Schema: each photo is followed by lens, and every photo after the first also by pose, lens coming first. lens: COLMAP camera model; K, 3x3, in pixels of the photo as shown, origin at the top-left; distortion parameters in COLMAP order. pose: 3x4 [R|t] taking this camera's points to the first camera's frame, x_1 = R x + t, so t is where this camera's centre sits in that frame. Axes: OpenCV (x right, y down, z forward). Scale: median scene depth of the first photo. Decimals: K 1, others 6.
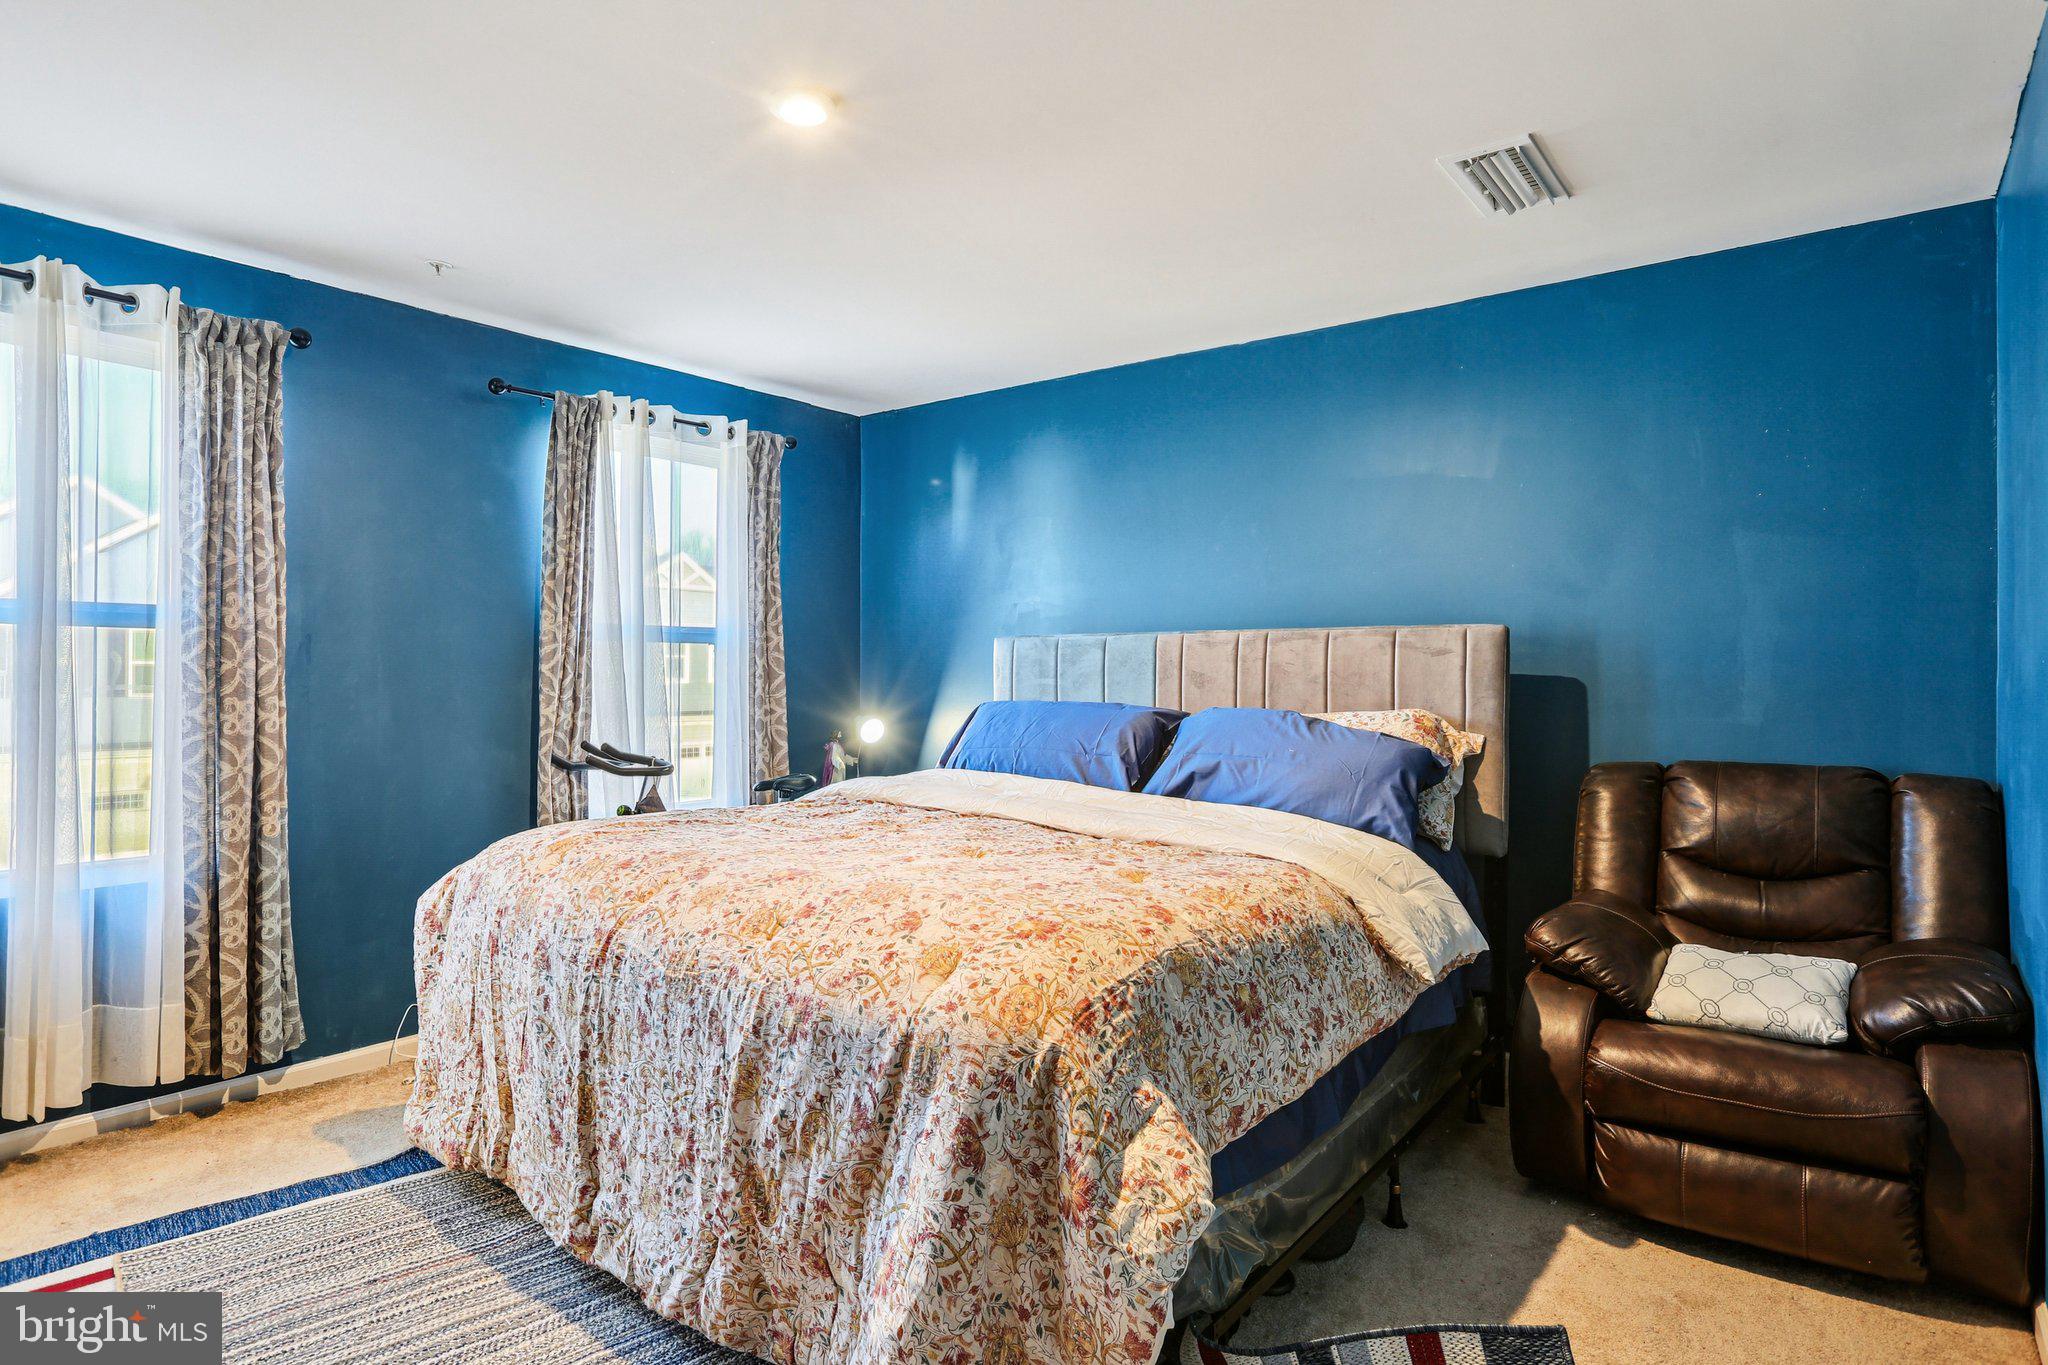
lens RADIAL K [[1121.1, 0, 1020.1], [0, 1121.1, 654.3], [0, 0, 1]] dist [-0.003088, -0.000194]
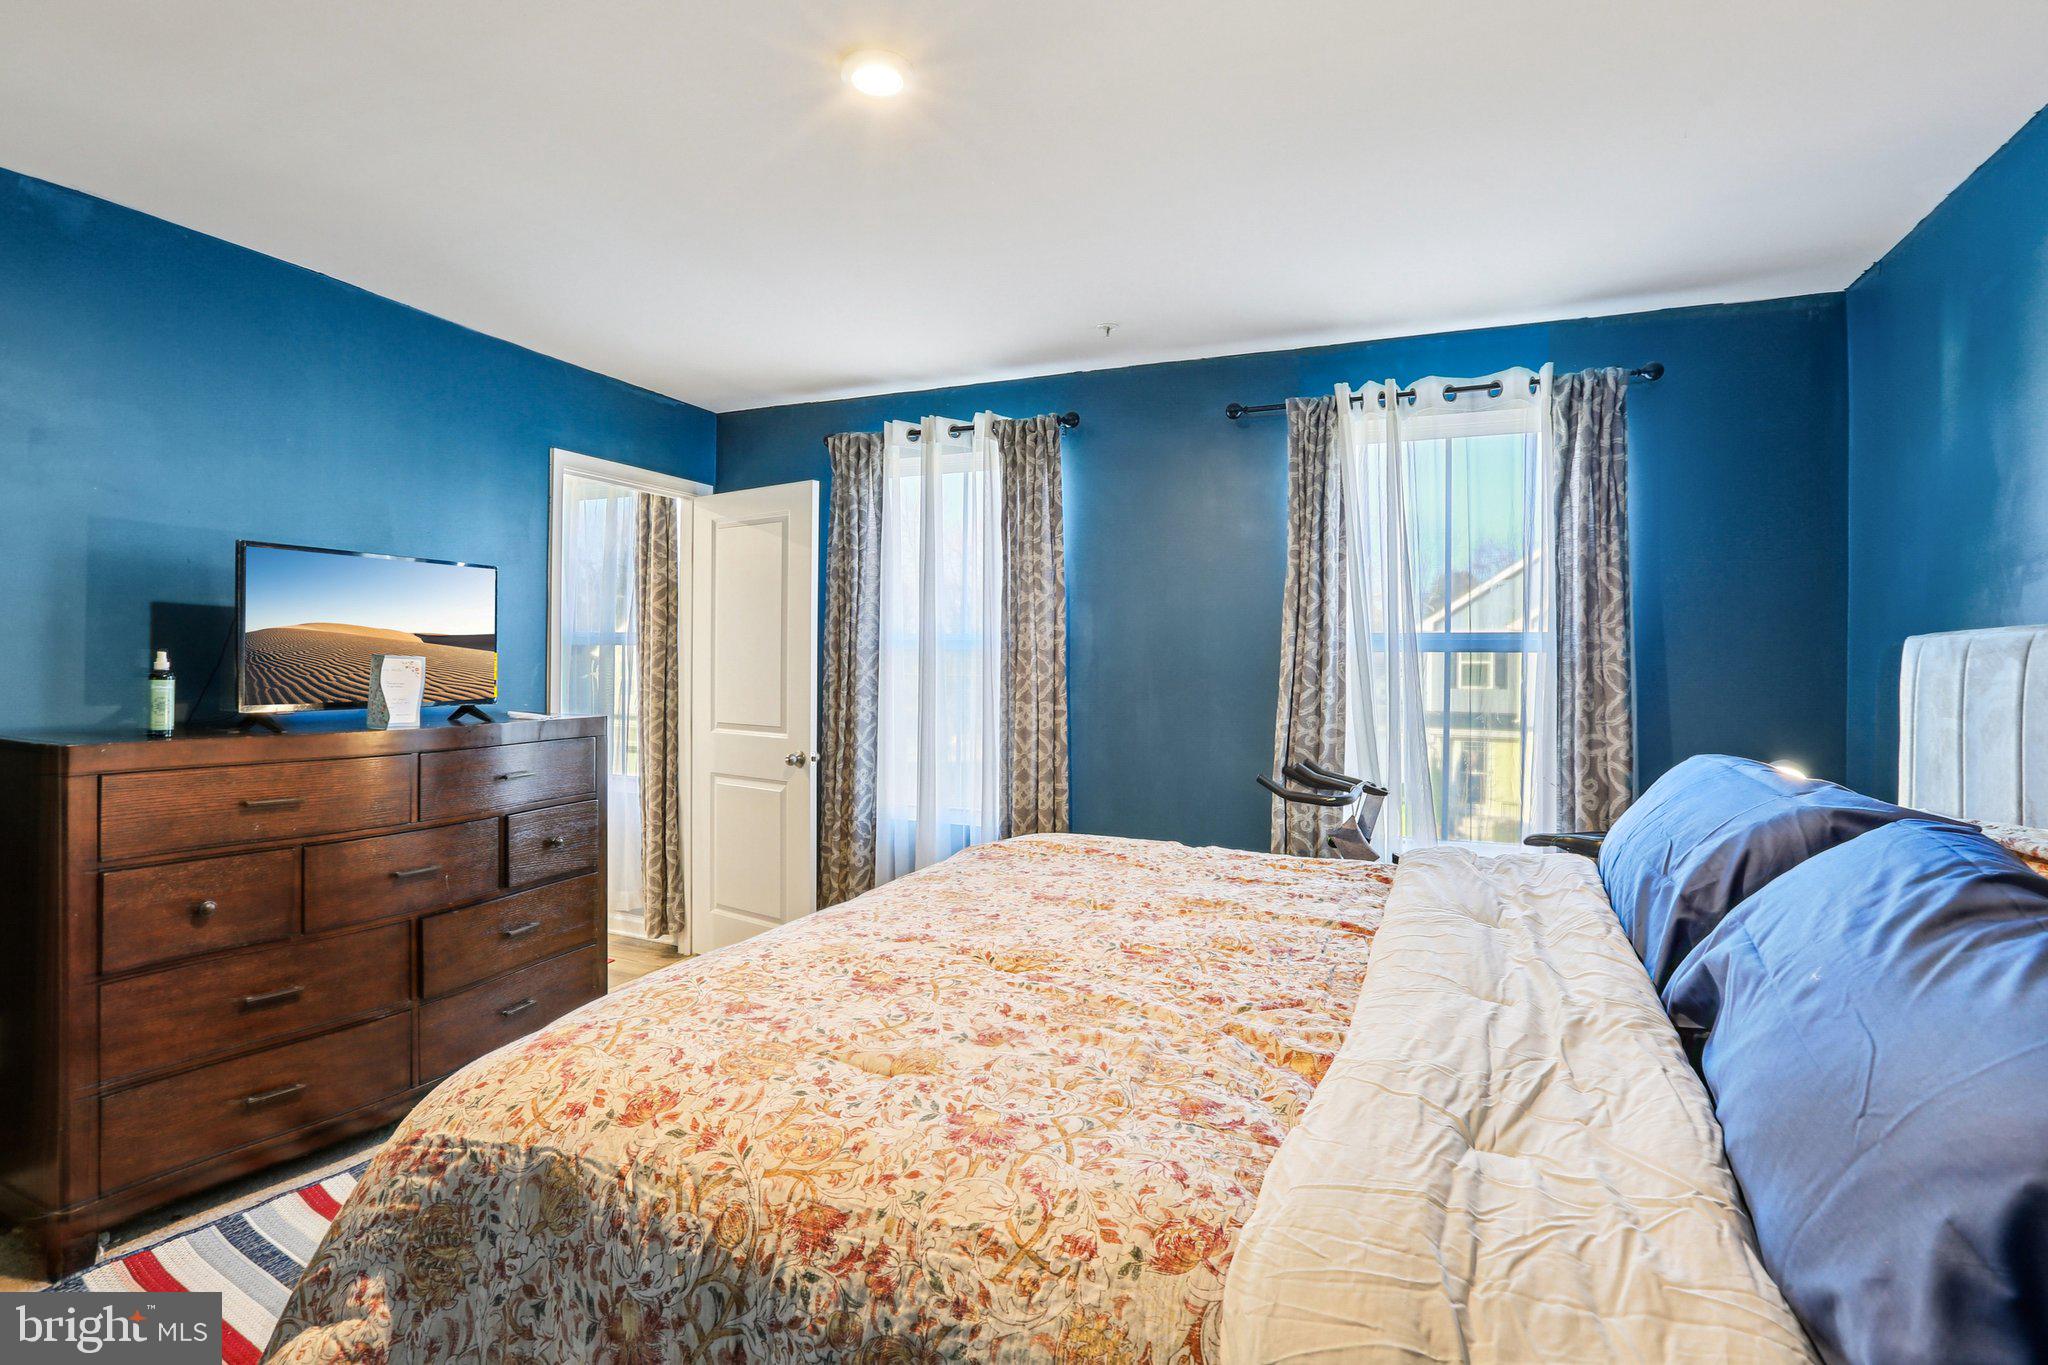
lens RADIAL K [[986.8, 0, 1010.7], [0, 986.8, 674.6], [0, 0, 1]] dist [-0.076332, 0.035465]
pose [[0.251141, 0.007780, -0.967919, 0.379042], [0.006987, 0.999927, 0.009850, -0.004509], [0.967925, -0.009236, 0.251069, 0.588677]]
